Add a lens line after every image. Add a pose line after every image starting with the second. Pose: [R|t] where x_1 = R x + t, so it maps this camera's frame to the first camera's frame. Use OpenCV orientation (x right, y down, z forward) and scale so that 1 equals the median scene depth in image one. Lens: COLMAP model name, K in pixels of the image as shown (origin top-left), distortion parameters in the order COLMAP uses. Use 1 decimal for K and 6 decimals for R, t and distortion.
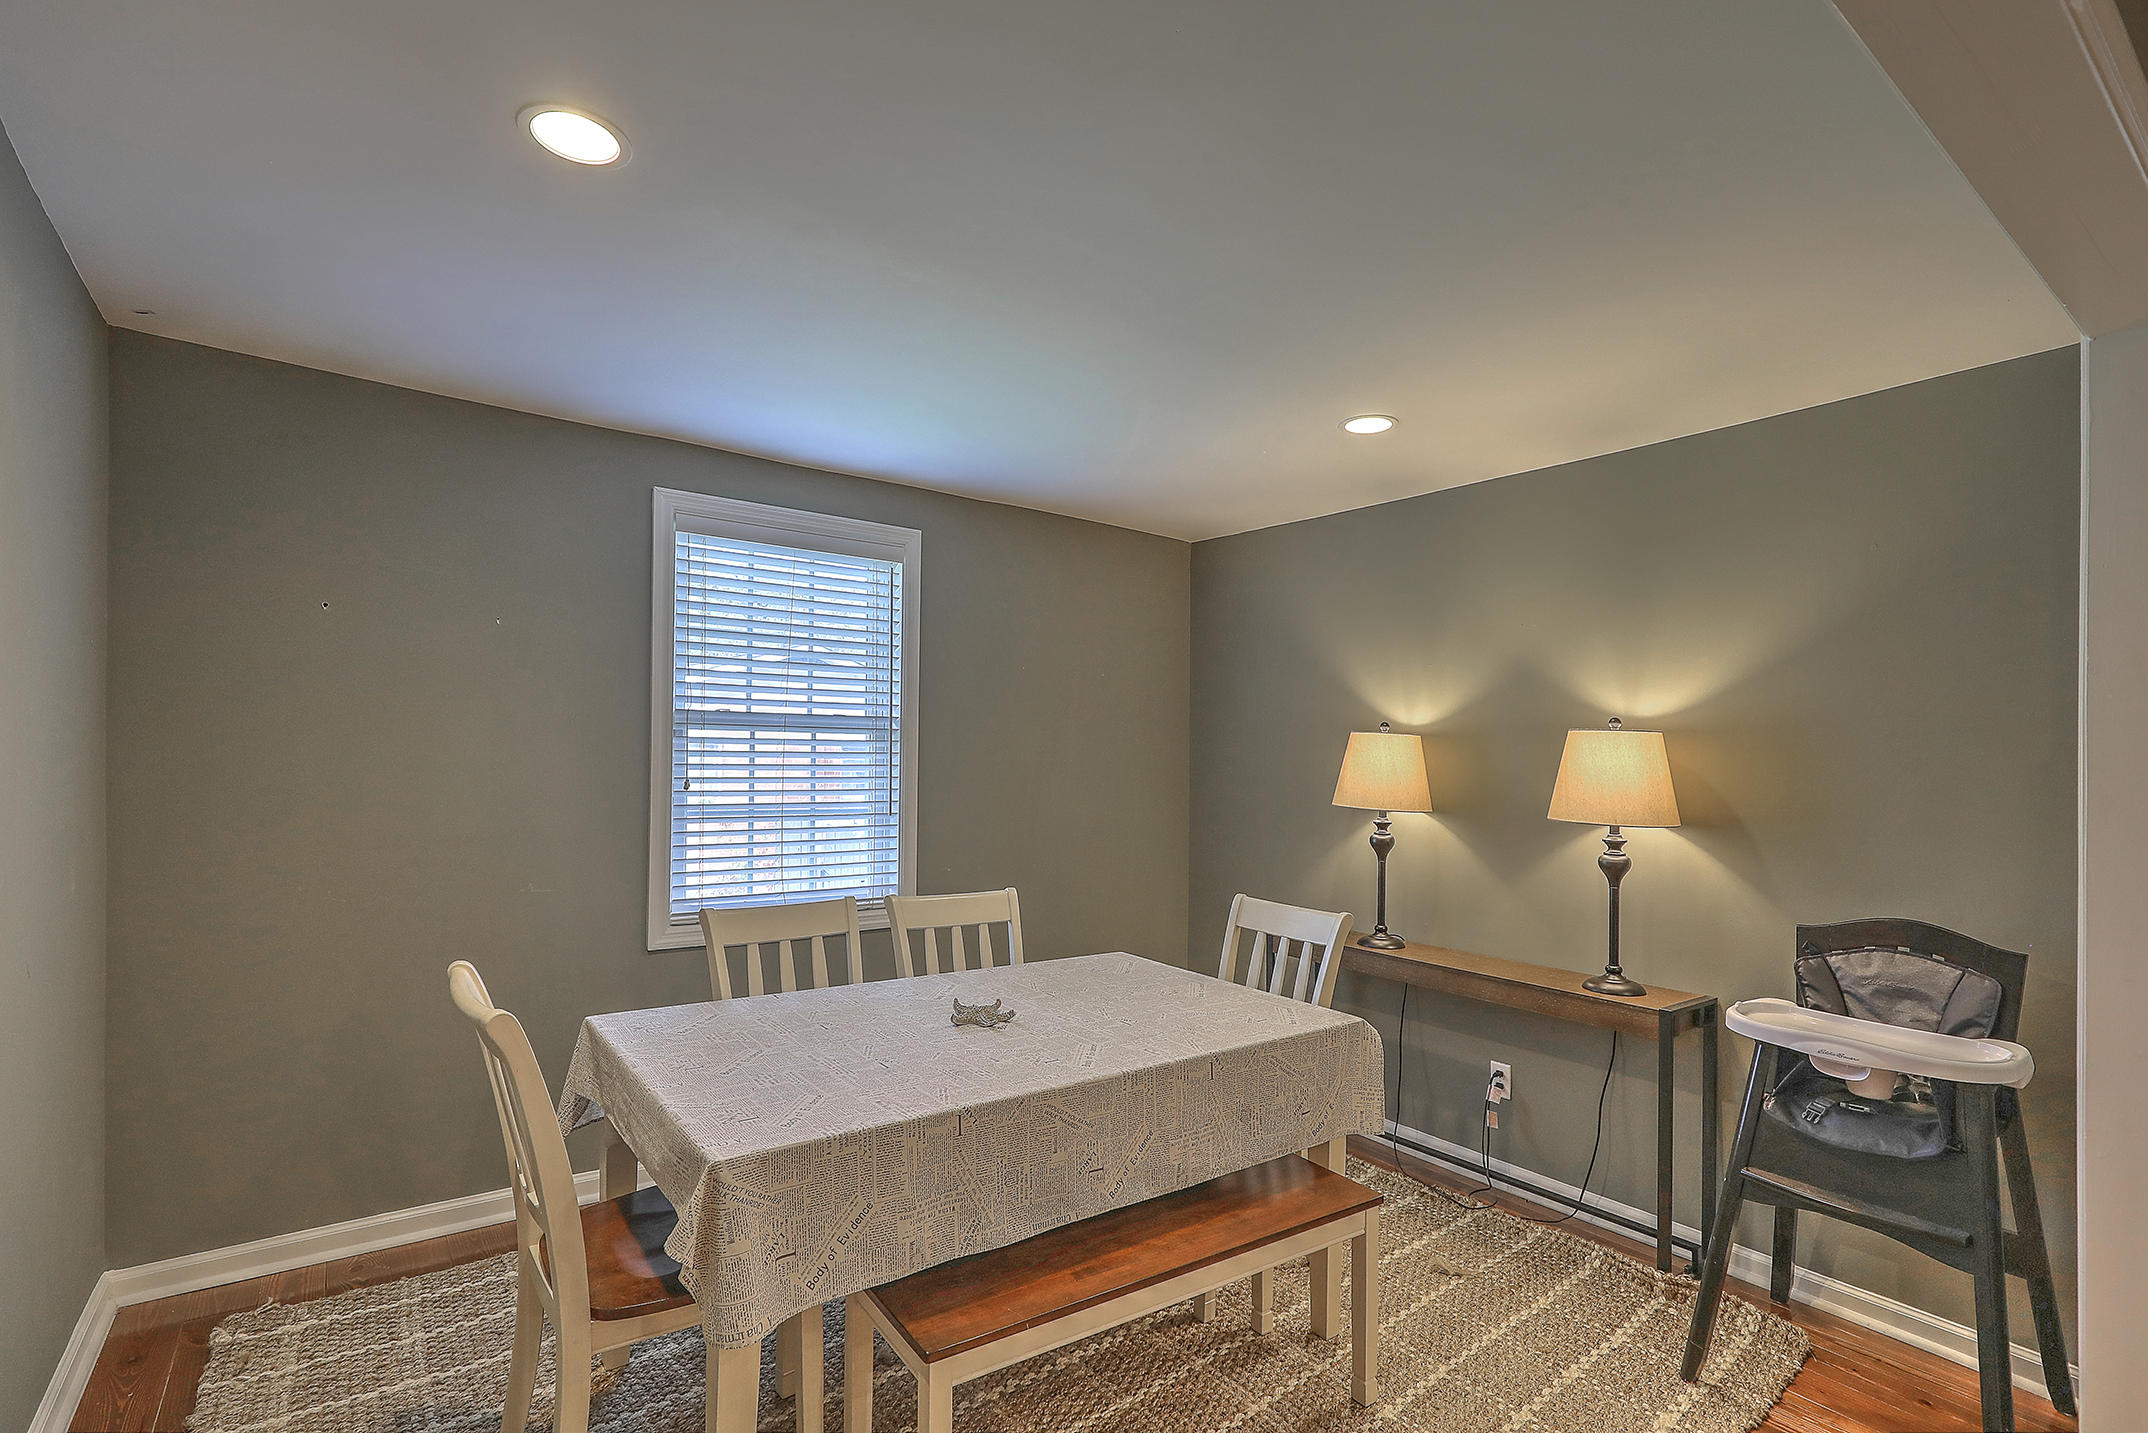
lens RADIAL K [[978.5, 0, 1063.5], [0, 978.5, 729.3], [0, 0, 1]] dist [0.003625, 0.000233]
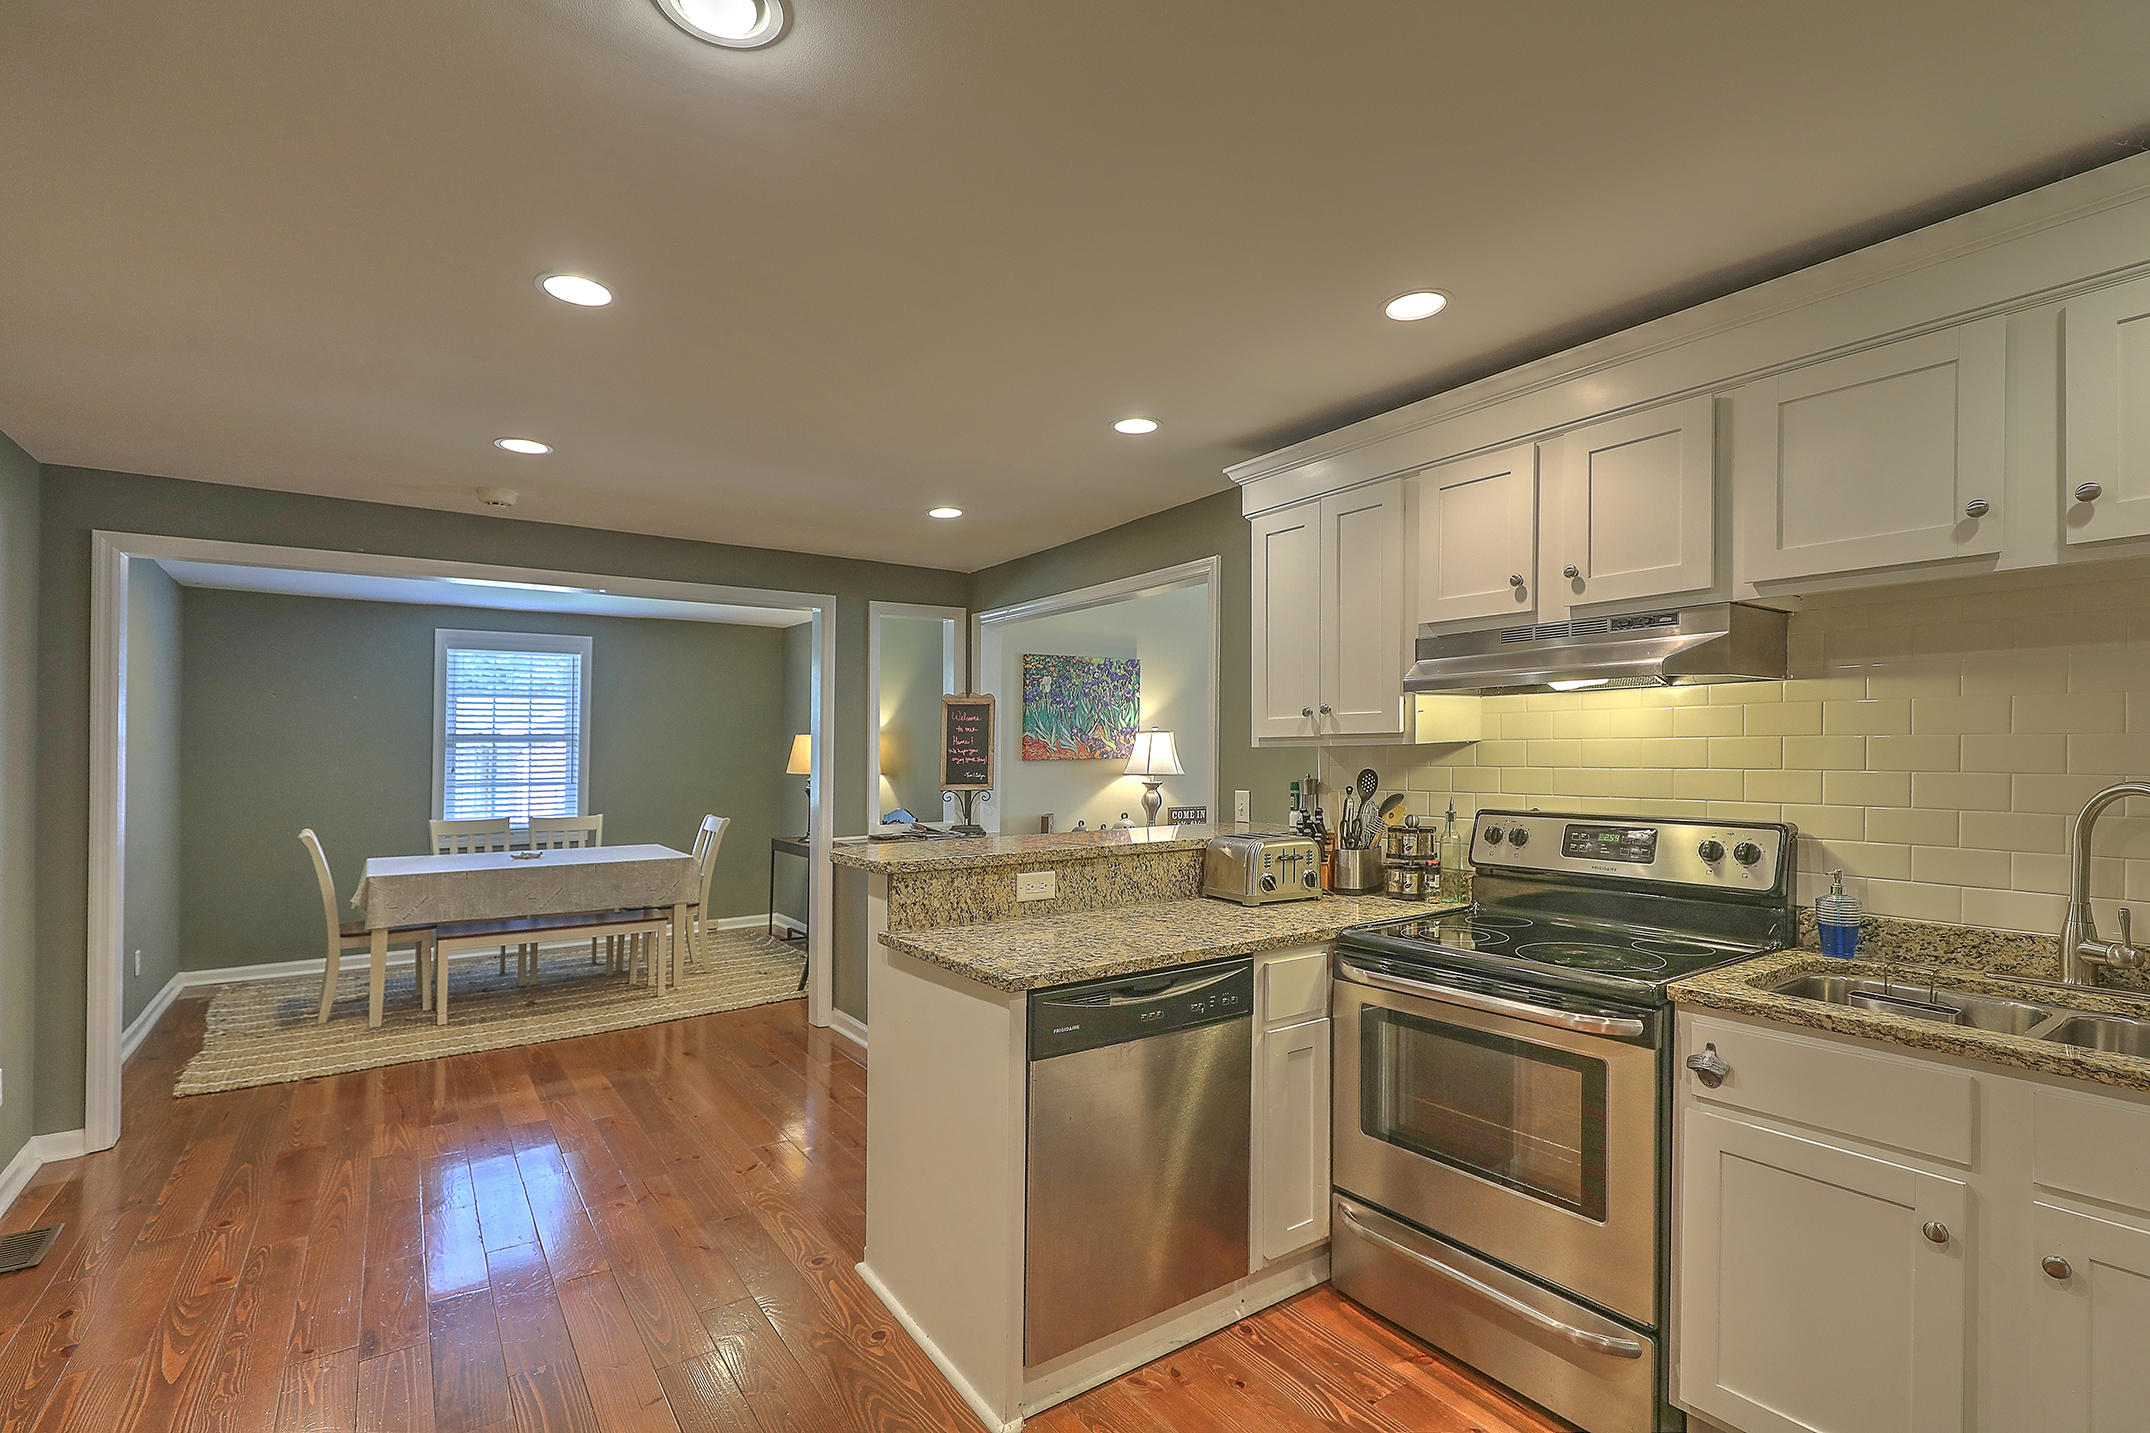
lens RADIAL K [[979.4, 0, 1110.0], [0, 979.4, 700.2], [0, 0, 1]] dist [0.003625, 0.000233]
pose [[0.999670, -0.024612, 0.007318, 0.942805], [0.024778, 0.999415, -0.023560, -0.007006], [-0.006734, 0.023734, 0.999696, -1.034073]]
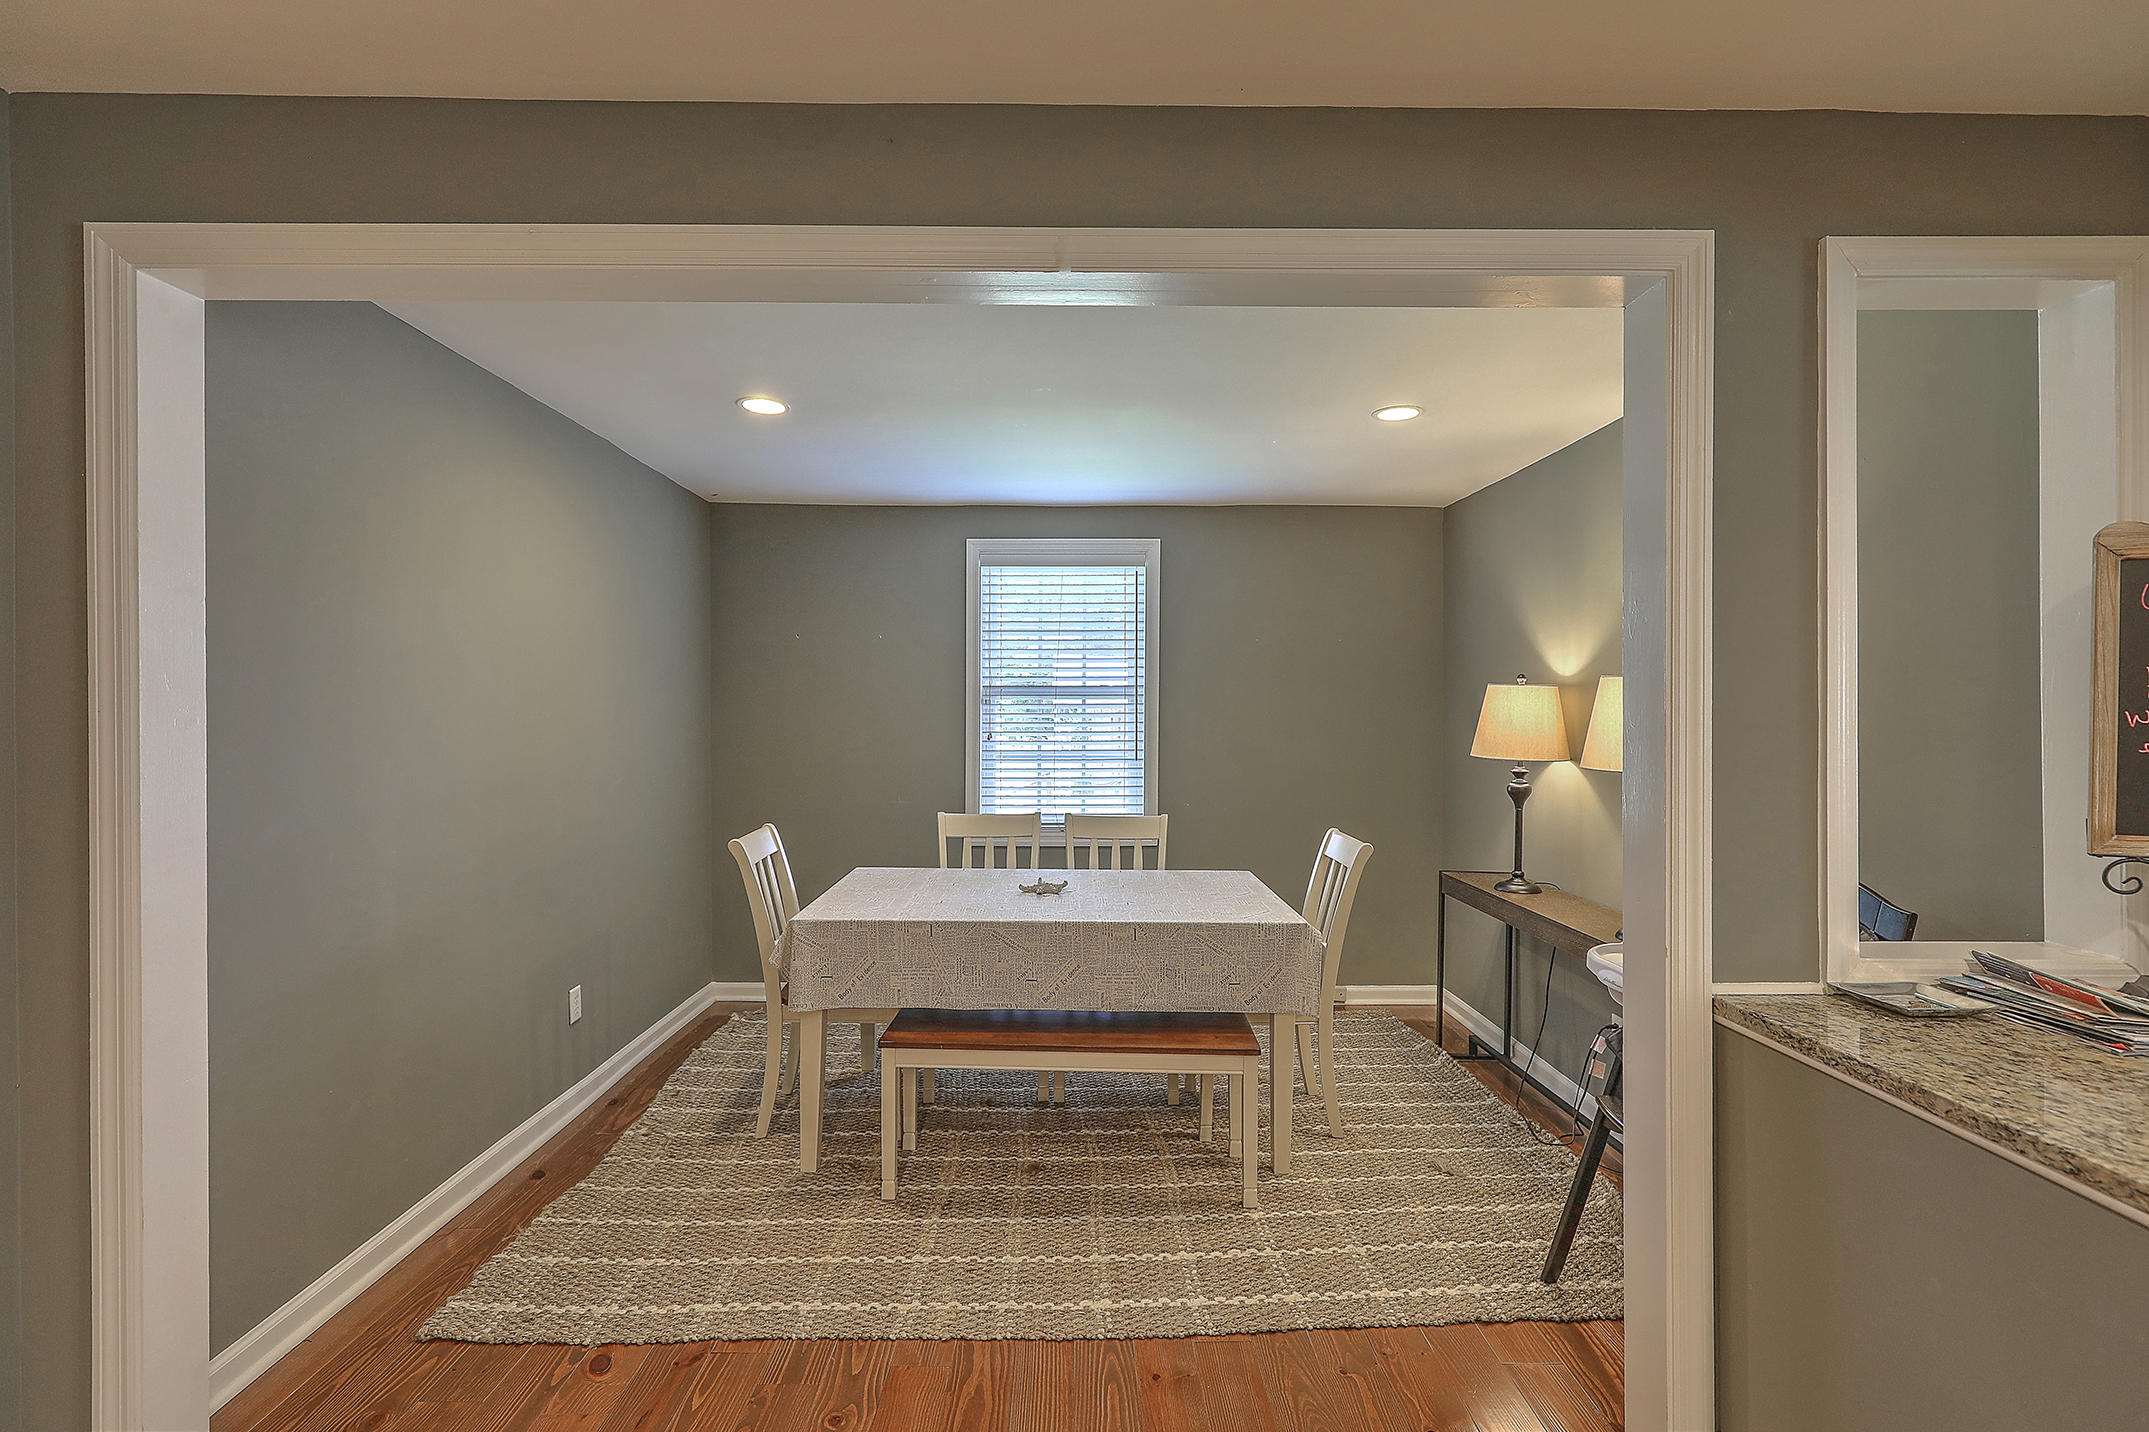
lens RADIAL K [[978.9, 0, 1077.5], [0, 978.9, 685.7], [0, 0, 1]] dist [0.003625, 0.000233]
pose [[0.806943, -0.032858, -0.589714, 0.566082], [0.028595, 0.999454, -0.016560, 0.008301], [0.589936, -0.003500, 0.807442, -0.110710]]
